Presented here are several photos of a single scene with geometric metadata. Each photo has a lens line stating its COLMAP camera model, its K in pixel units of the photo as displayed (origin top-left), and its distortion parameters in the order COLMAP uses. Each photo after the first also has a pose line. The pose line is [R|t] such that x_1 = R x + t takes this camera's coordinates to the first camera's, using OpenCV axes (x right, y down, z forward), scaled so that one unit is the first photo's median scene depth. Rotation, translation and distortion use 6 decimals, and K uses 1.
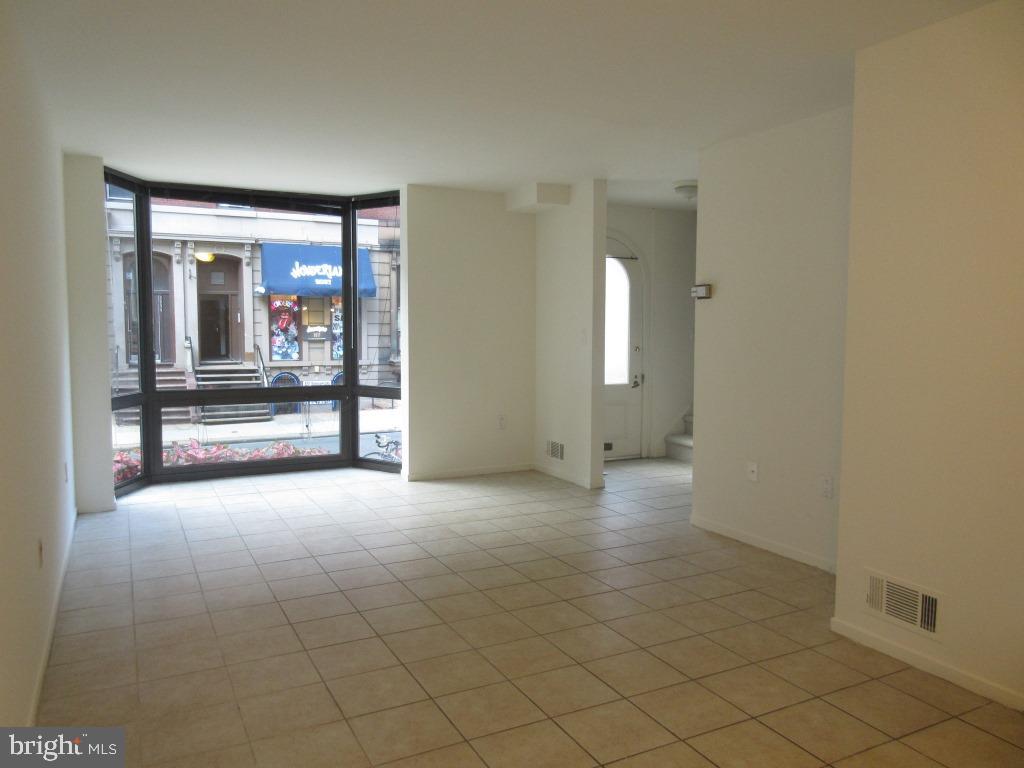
lens RADIAL K [[768.5, 0, 512.5], [0, 768.5, 382.2], [0, 0, 1]] dist [-0.011400, -0.006526]
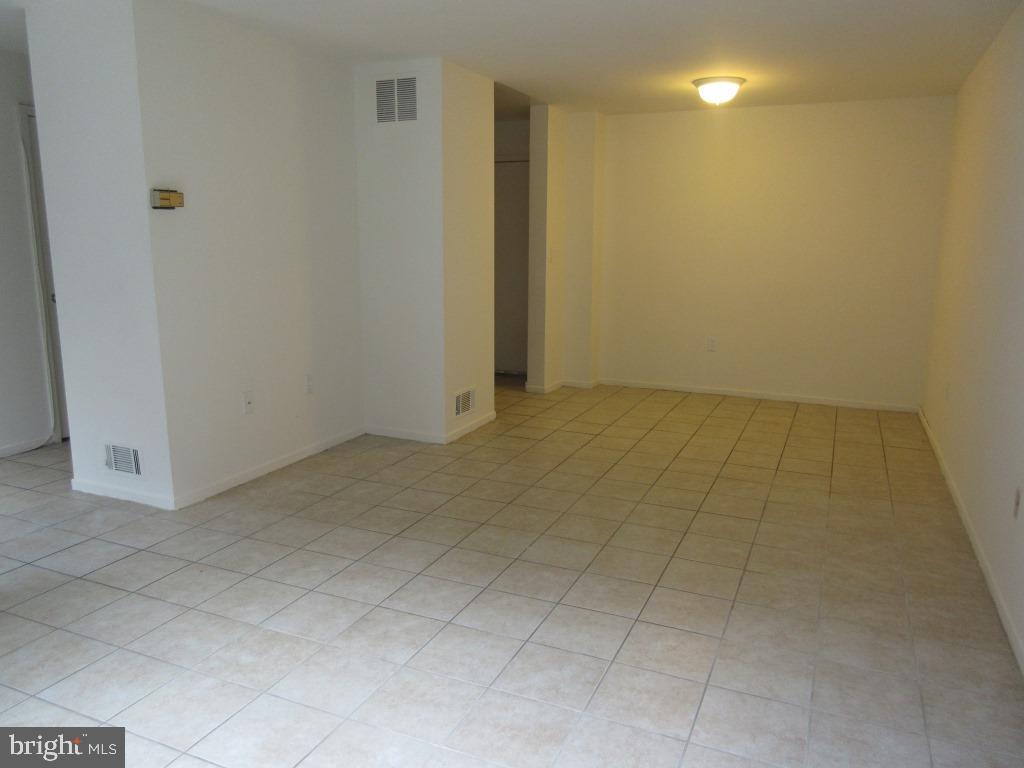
lens RADIAL K [[768.5, 0, 511.5], [0, 768.5, 383.8], [0, 0, 1]] dist [-0.011400, -0.006526]
pose [[-0.631684, -0.158679, 0.758812, -0.659746], [0.048252, 0.968882, 0.242776, -0.129950], [-0.773723, 0.189972, -0.604370, 1.458329]]
